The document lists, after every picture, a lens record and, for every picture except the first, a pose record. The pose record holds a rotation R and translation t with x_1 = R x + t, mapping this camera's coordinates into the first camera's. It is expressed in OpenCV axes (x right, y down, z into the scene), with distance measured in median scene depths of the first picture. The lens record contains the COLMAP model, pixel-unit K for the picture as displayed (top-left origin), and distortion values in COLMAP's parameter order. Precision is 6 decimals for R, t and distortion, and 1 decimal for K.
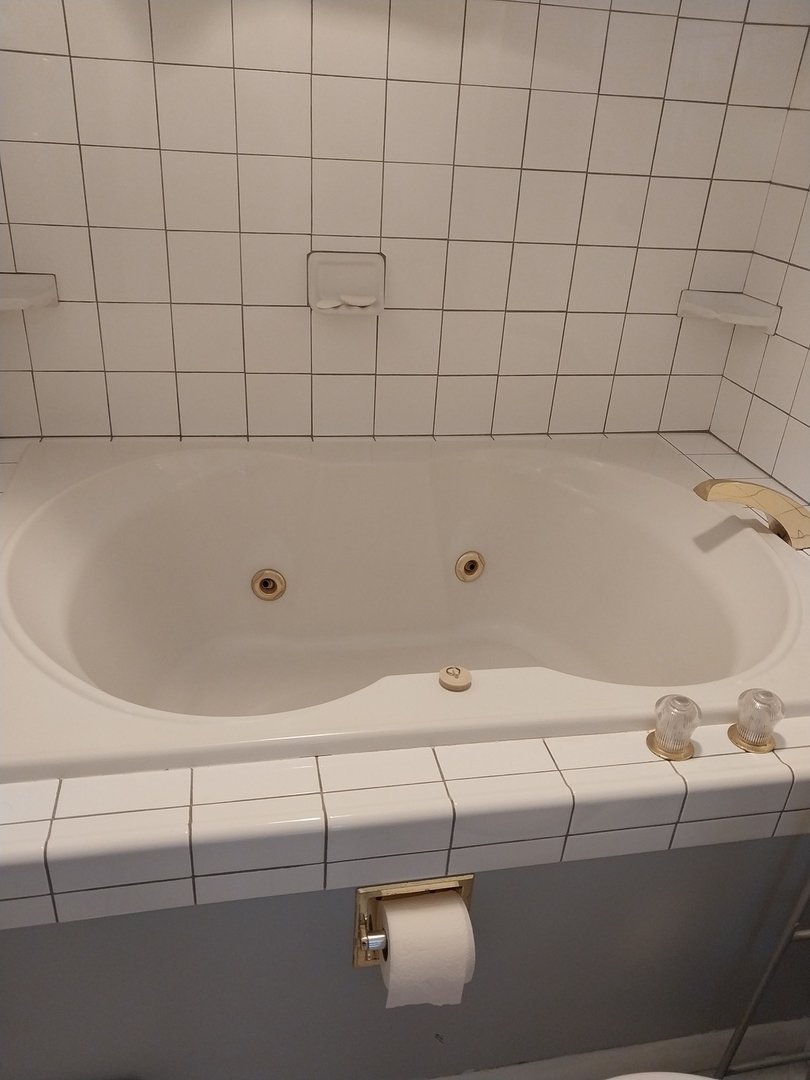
lens RADIAL K [[827.8, 0, 420.5], [0, 827.8, 538.7], [0, 0, 1]] dist [0.078817, -0.158736]
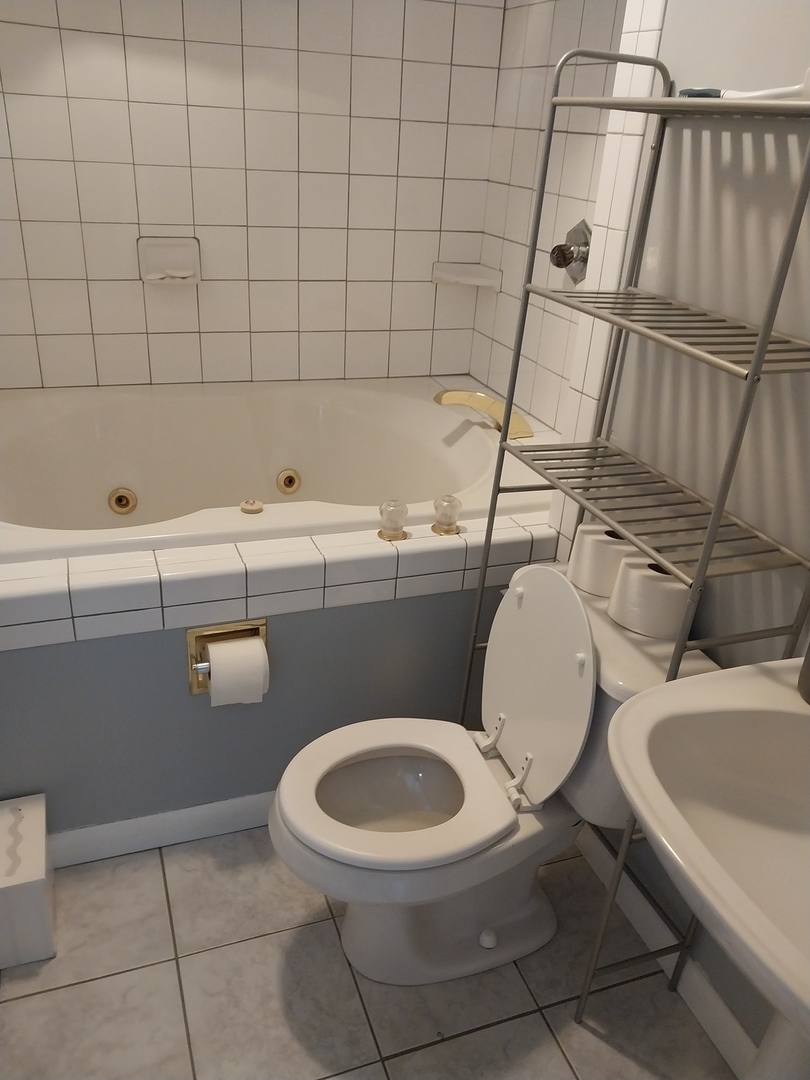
lens RADIAL K [[827.8, 0, 420.5], [0, 827.8, 538.7], [0, 0, 1]] dist [0.078817, -0.158736]
pose [[0.986893, -0.070003, 0.145404, 0.083398], [0.073125, 0.997191, -0.016235, 0.187816], [-0.143859, 0.026655, 0.989239, -0.350935]]
